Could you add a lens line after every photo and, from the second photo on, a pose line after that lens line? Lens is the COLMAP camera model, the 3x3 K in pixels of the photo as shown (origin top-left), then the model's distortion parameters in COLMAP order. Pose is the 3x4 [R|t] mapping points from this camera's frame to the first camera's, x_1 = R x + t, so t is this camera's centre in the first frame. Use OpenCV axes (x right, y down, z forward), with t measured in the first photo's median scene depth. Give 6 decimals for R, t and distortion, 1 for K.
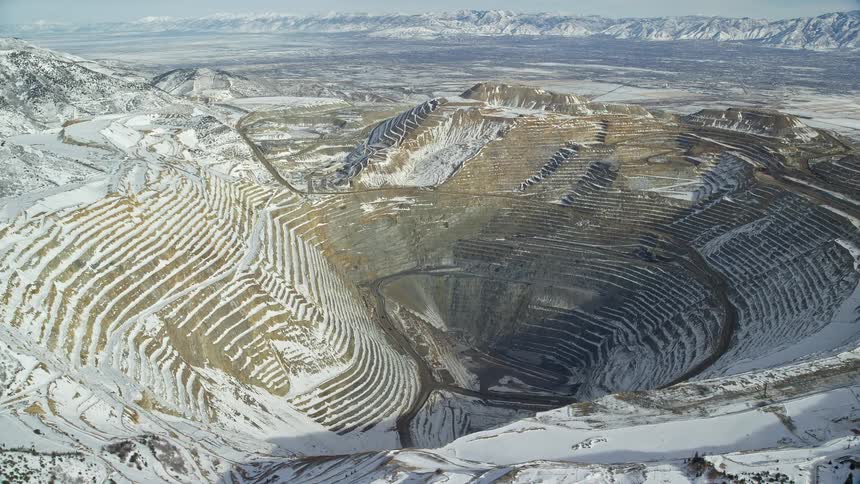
lens RADIAL K [[781.2, 0, 430.0], [0, 781.2, 242.0], [0, 0, 1]] dist [-0.190721, 0.167537]
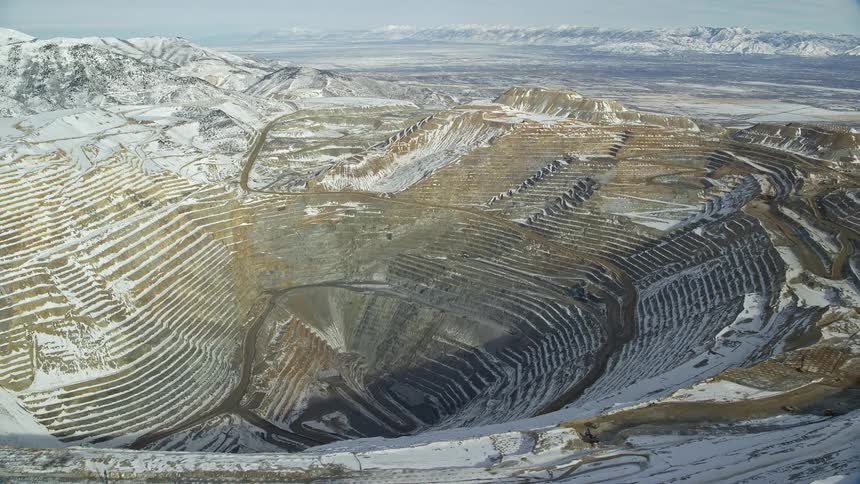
lens RADIAL K [[781.2, 0, 430.0], [0, 781.2, 242.0], [0, 0, 1]] dist [-0.190721, 0.167537]
pose [[0.951810, 0.084456, -0.294831, 0.345159], [-0.089713, 0.995958, -0.004323, -0.016453], [0.293274, 0.030565, 0.955540, 0.161514]]
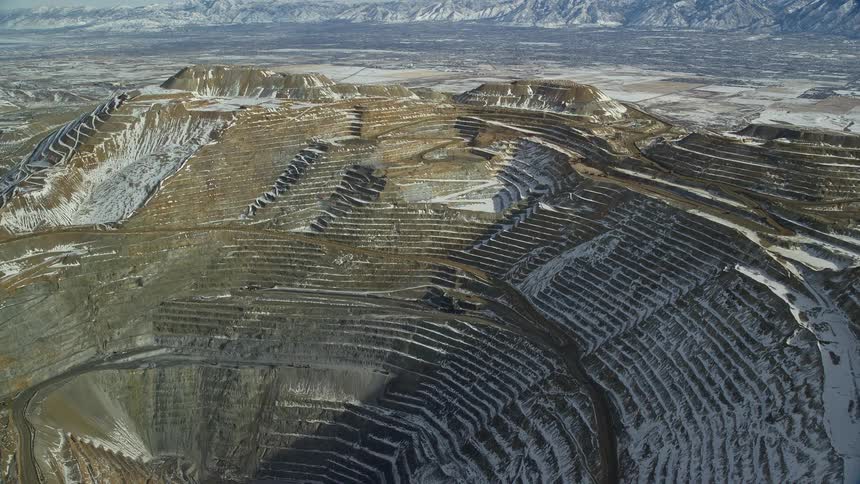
lens RADIAL K [[781.2, 0, 430.0], [0, 781.2, 242.0], [0, 0, 1]] dist [-0.190721, 0.167537]
pose [[0.945722, -0.099056, 0.309512, 0.059363], [0.094990, 0.995078, 0.028221, -0.052348], [-0.310784, 0.002711, 0.950477, 0.331980]]
